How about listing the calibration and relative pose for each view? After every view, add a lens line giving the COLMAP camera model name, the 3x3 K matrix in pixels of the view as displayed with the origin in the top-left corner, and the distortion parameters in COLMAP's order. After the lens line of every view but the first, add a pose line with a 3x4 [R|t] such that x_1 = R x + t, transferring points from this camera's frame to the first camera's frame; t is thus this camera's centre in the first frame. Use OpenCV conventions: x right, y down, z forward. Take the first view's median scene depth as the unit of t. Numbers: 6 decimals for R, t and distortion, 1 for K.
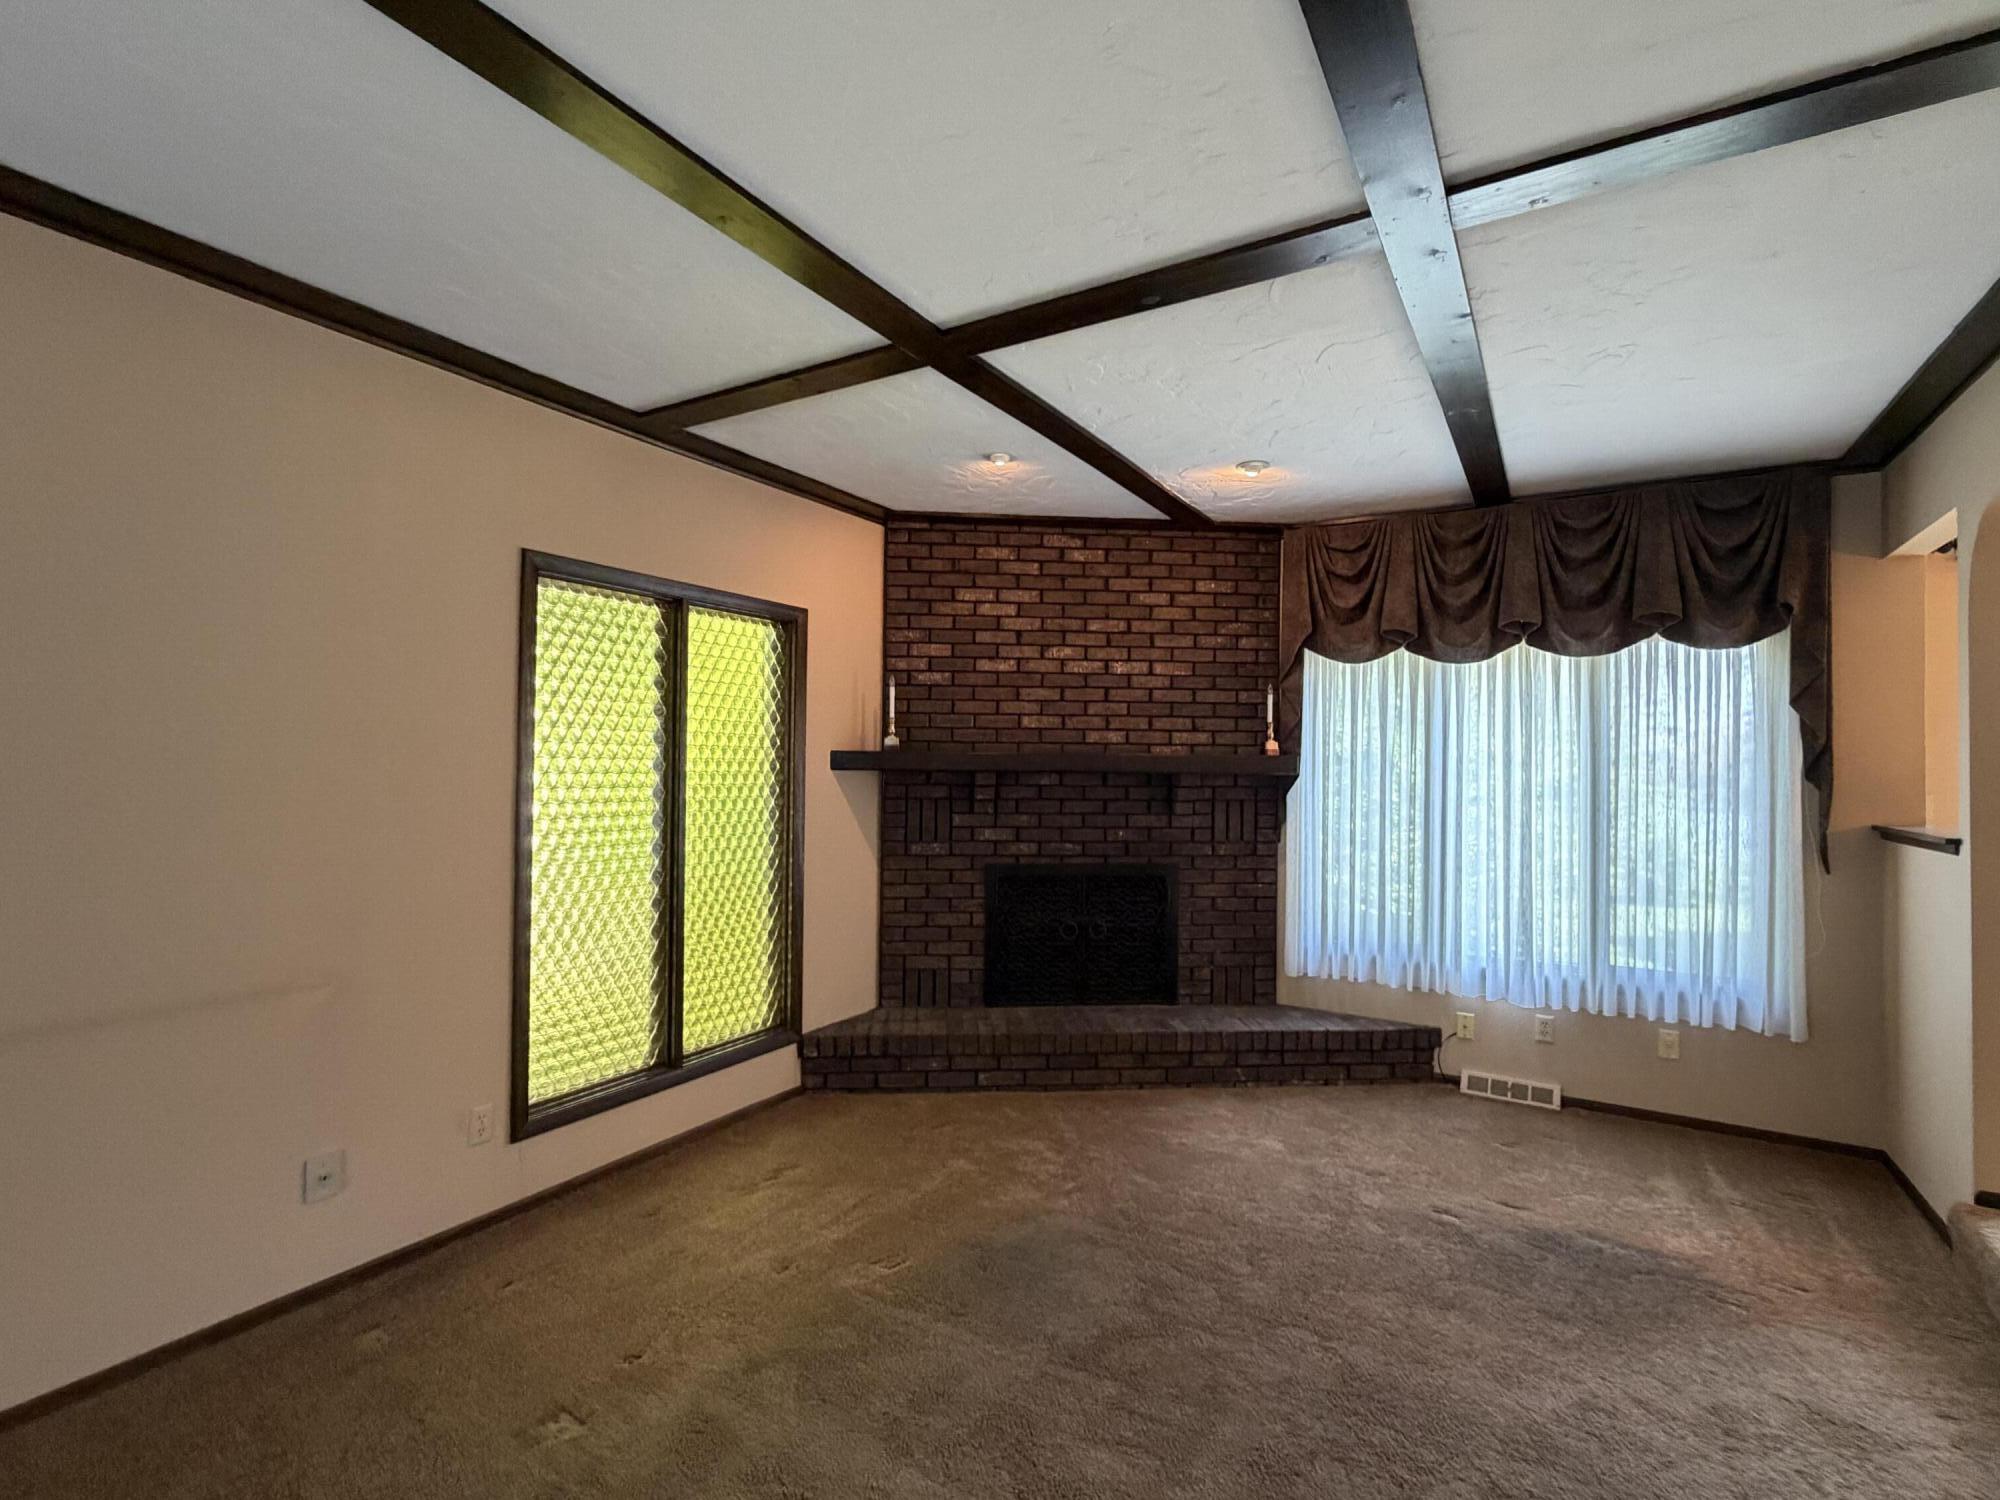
lens RADIAL K [[931.1, 0, 1005.9], [0, 931.1, 752.0], [0, 0, 1]] dist [0.002134, 0.000252]
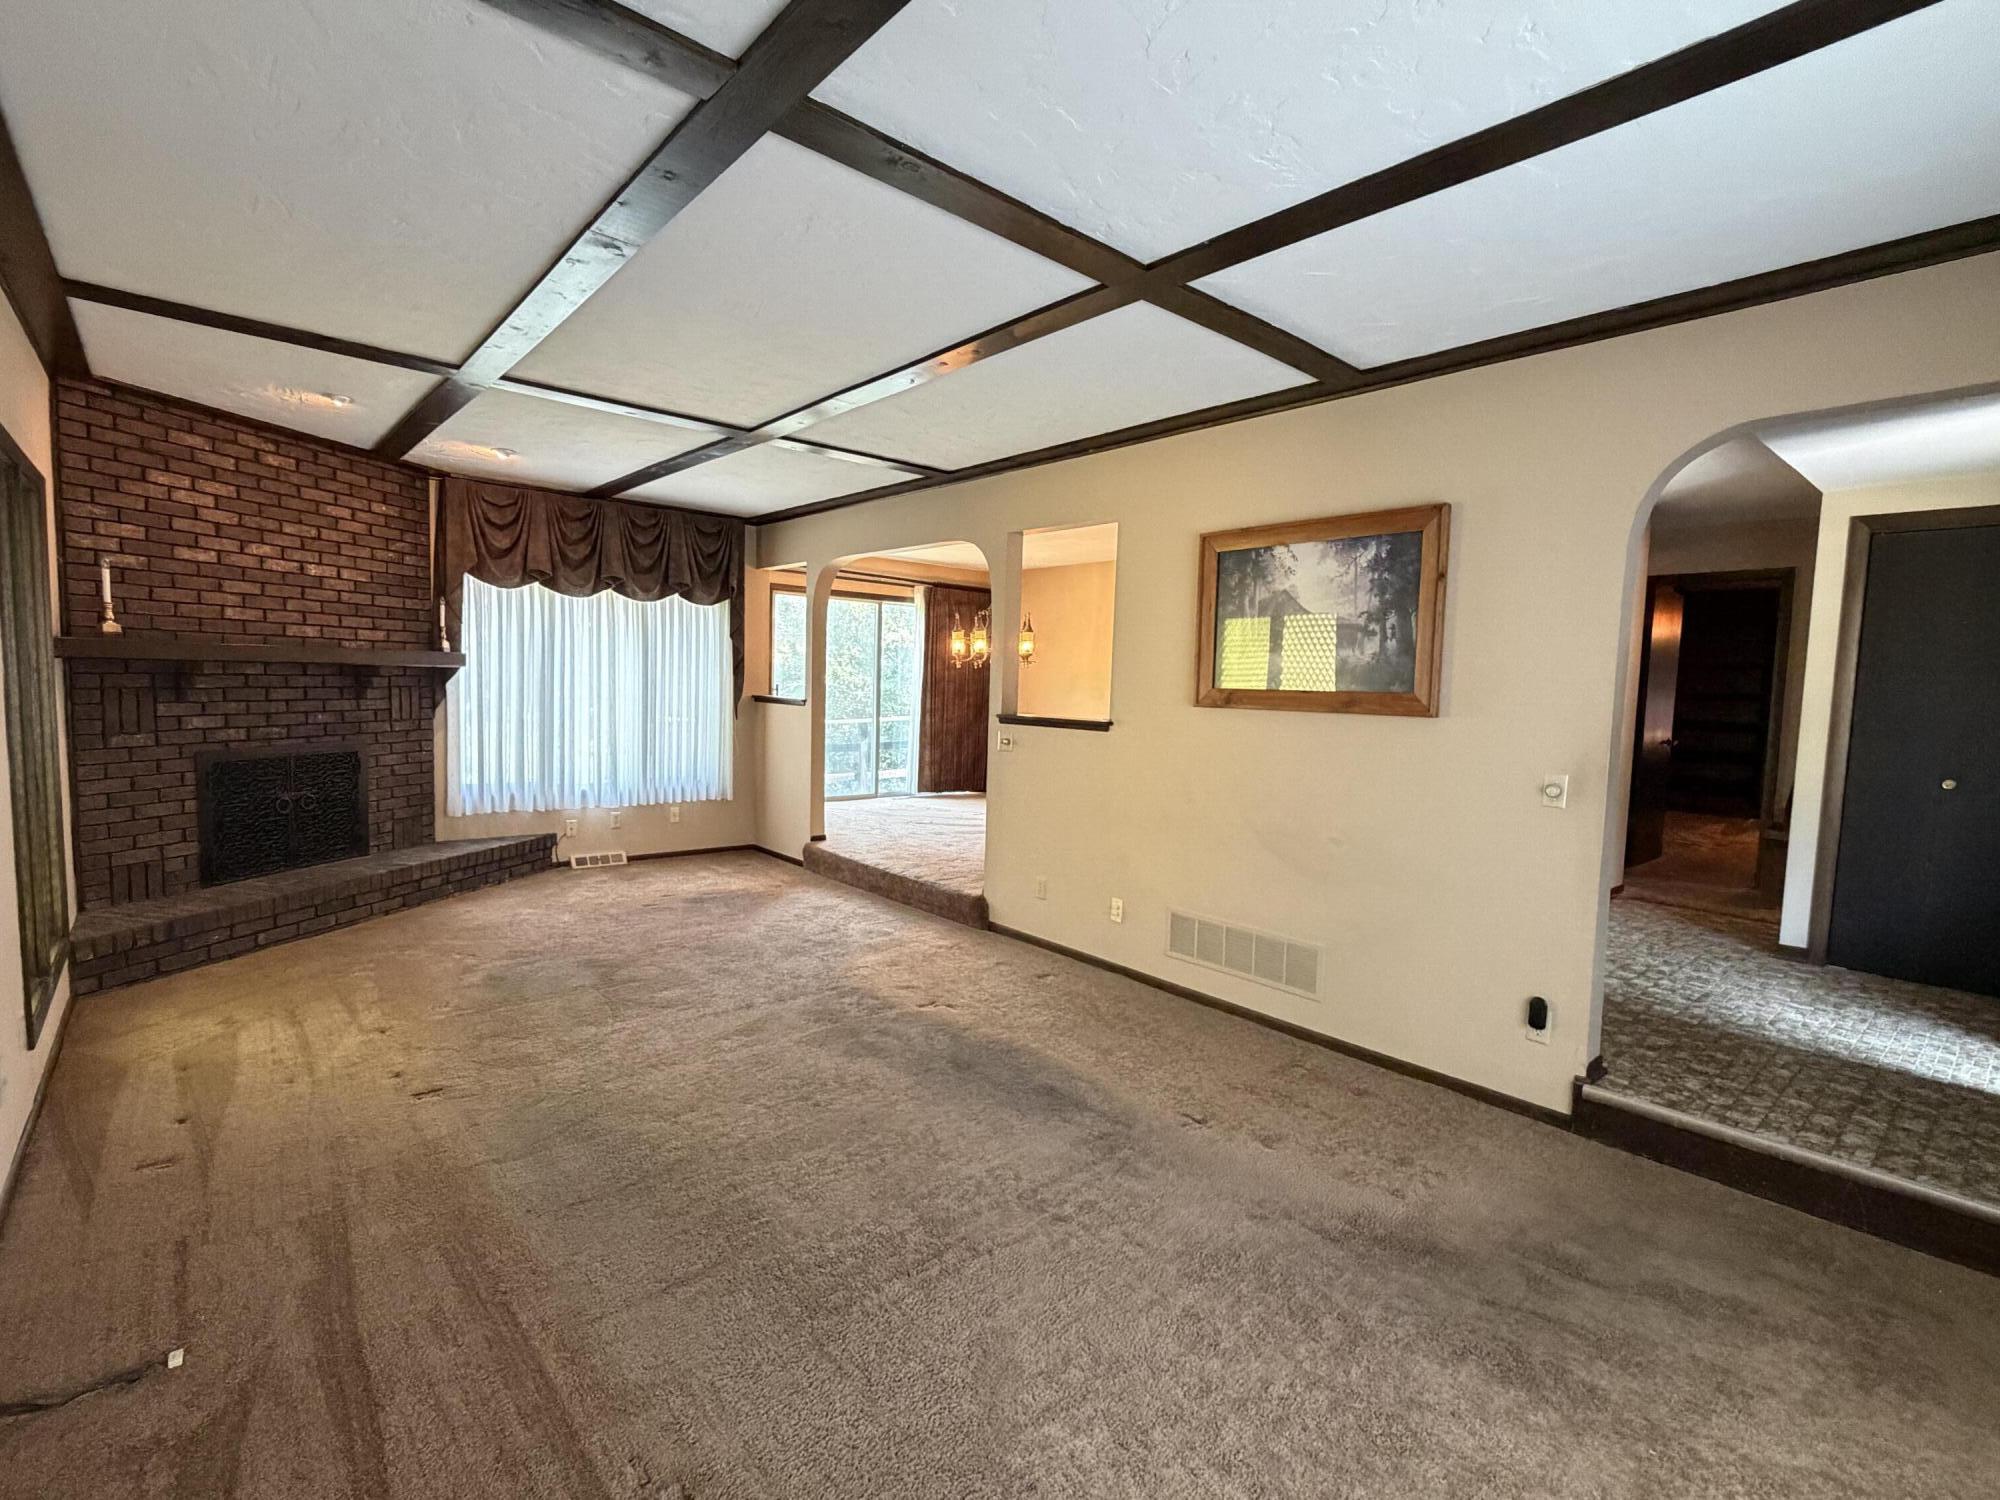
lens RADIAL K [[931.1, 0, 1008.3], [0, 931.1, 752.2], [0, 0, 1]] dist [0.002134, 0.000252]
pose [[0.297023, -0.077555, 0.951716, -0.728735], [-0.043778, 0.994542, 0.094708, -0.014945], [-0.953866, -0.069794, 0.292007, -0.147815]]
